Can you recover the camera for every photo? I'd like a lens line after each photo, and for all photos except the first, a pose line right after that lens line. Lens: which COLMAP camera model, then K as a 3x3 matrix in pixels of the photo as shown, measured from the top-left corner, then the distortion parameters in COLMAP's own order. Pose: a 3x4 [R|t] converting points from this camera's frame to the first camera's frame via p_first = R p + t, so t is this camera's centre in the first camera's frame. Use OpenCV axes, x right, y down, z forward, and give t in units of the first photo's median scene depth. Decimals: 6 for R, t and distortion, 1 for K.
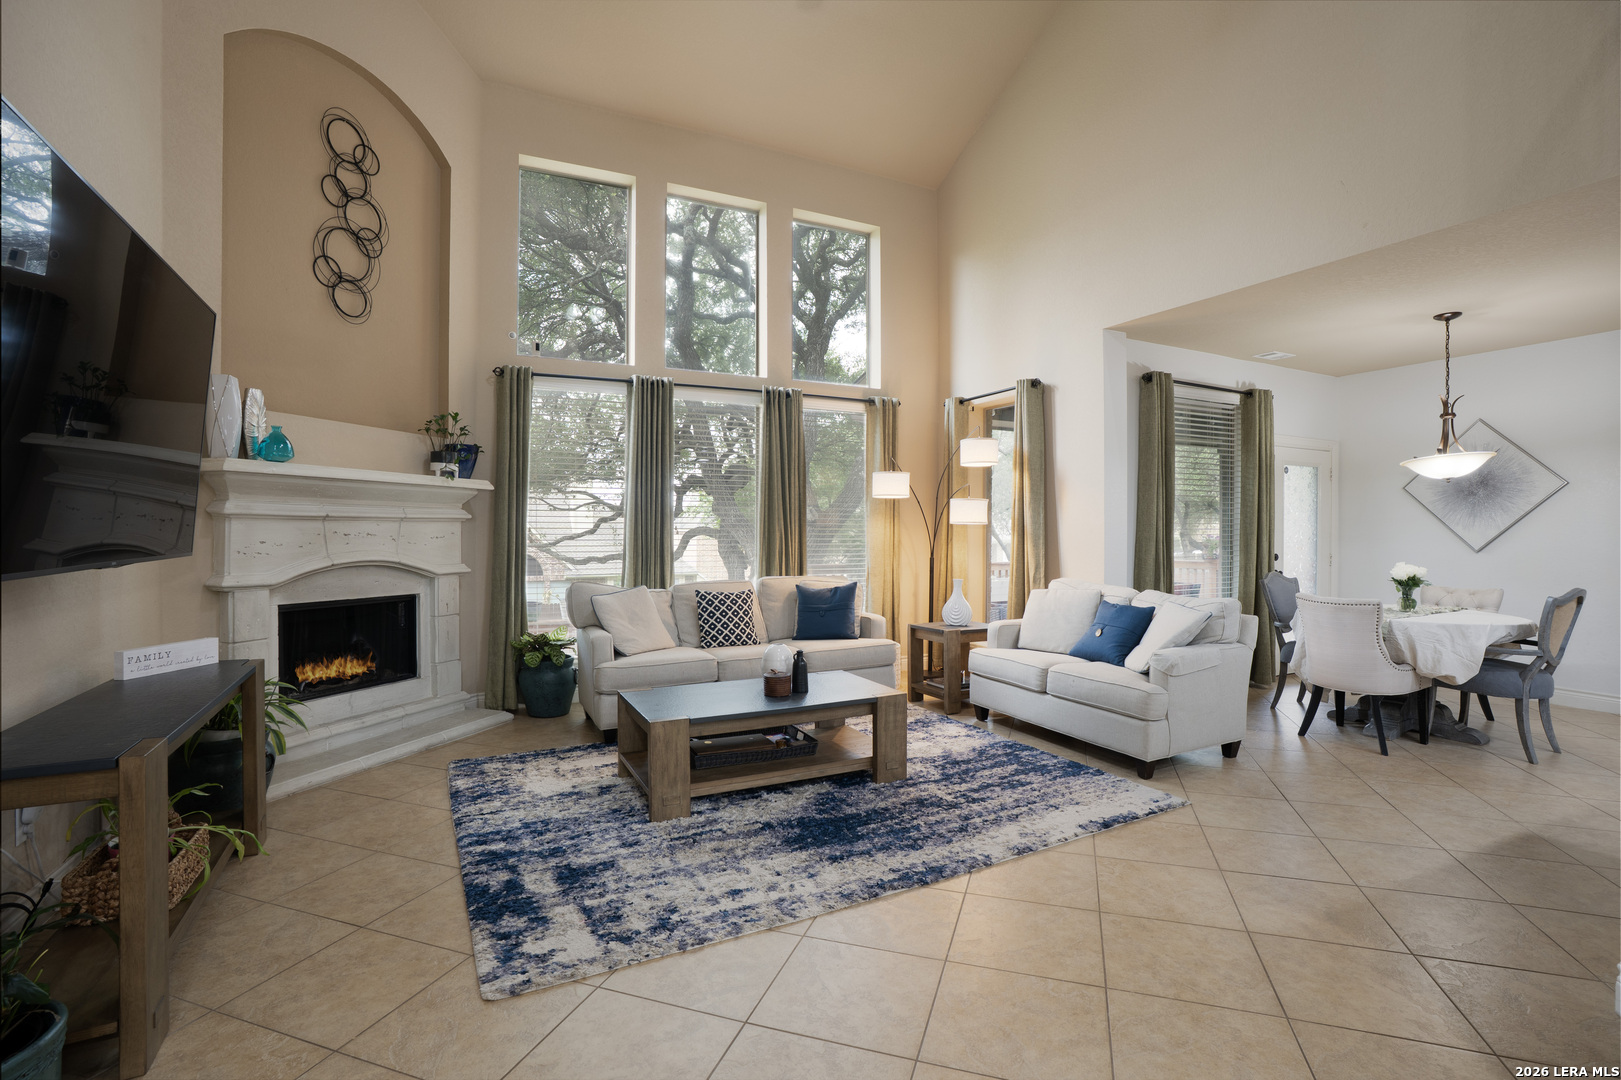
lens RADIAL K [[735.7, 0, 821.3], [0, 735.7, 529.3], [0, 0, 1]] dist [-0.010652, 0.001815]
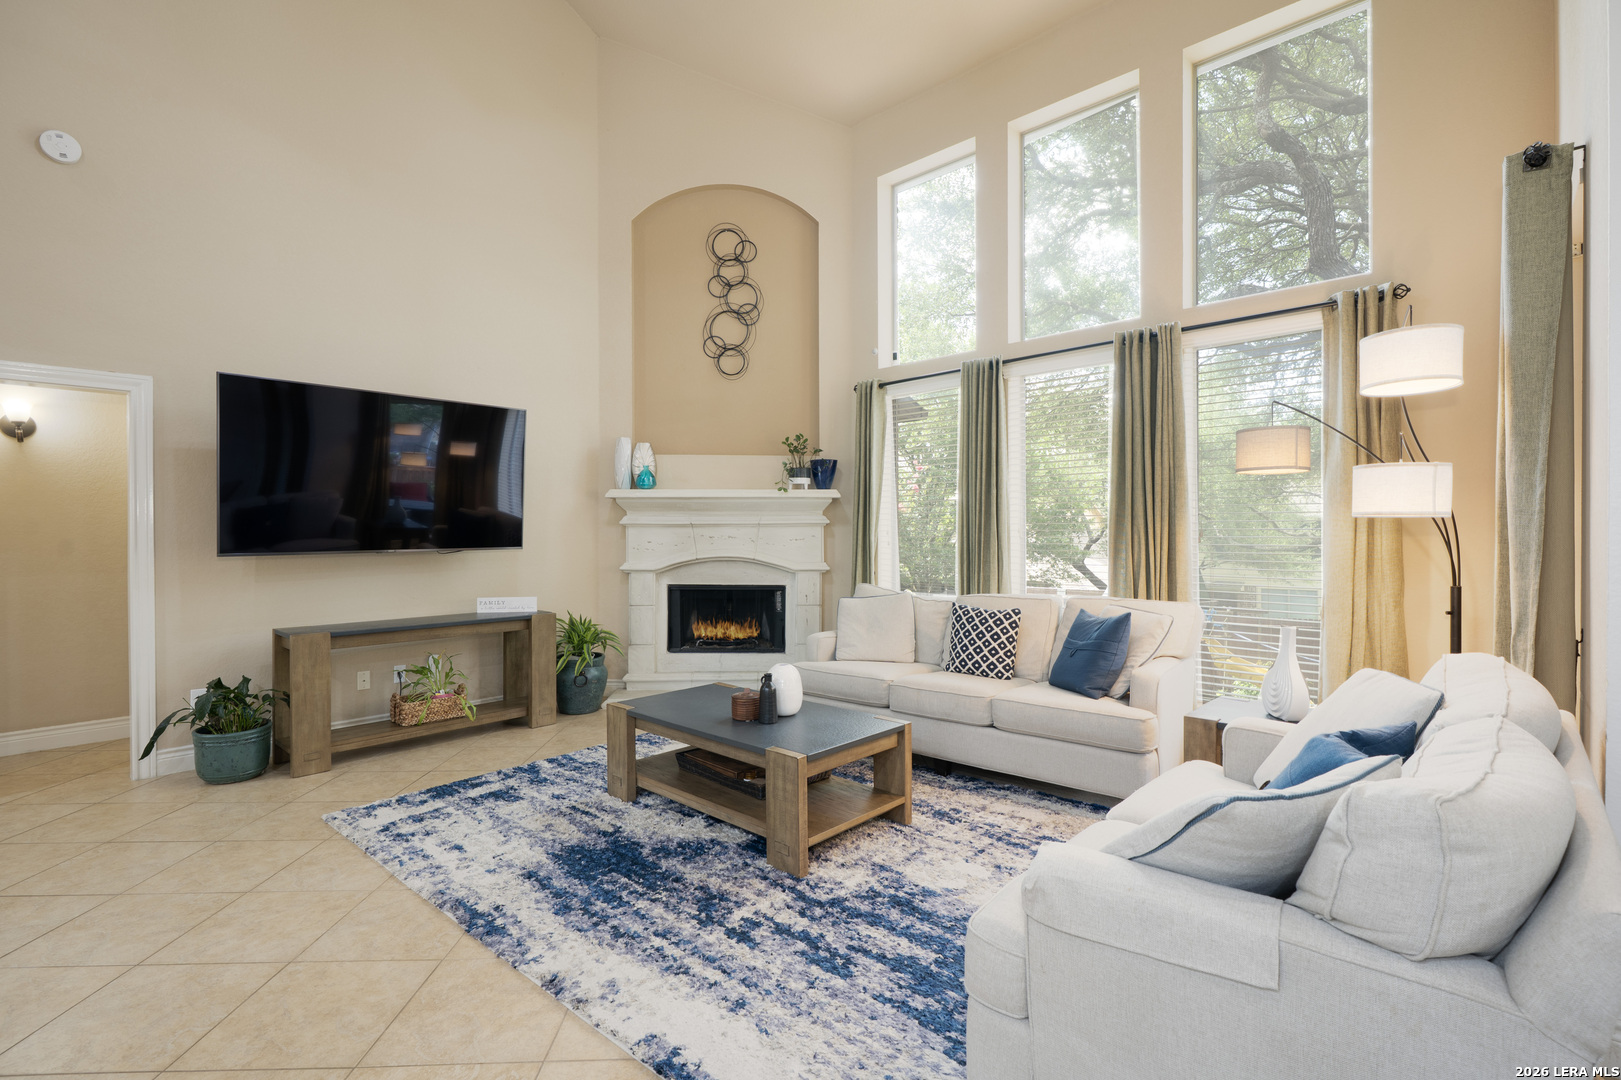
lens RADIAL K [[735.7, 0, 815.7], [0, 735.7, 548.8], [0, 0, 1]] dist [-0.010652, 0.001815]
pose [[0.354065, 0.008710, -0.935180, 0.798126], [0.005821, 0.999917, 0.011517, 0.015208], [0.935203, -0.009522, 0.353985, 0.787217]]
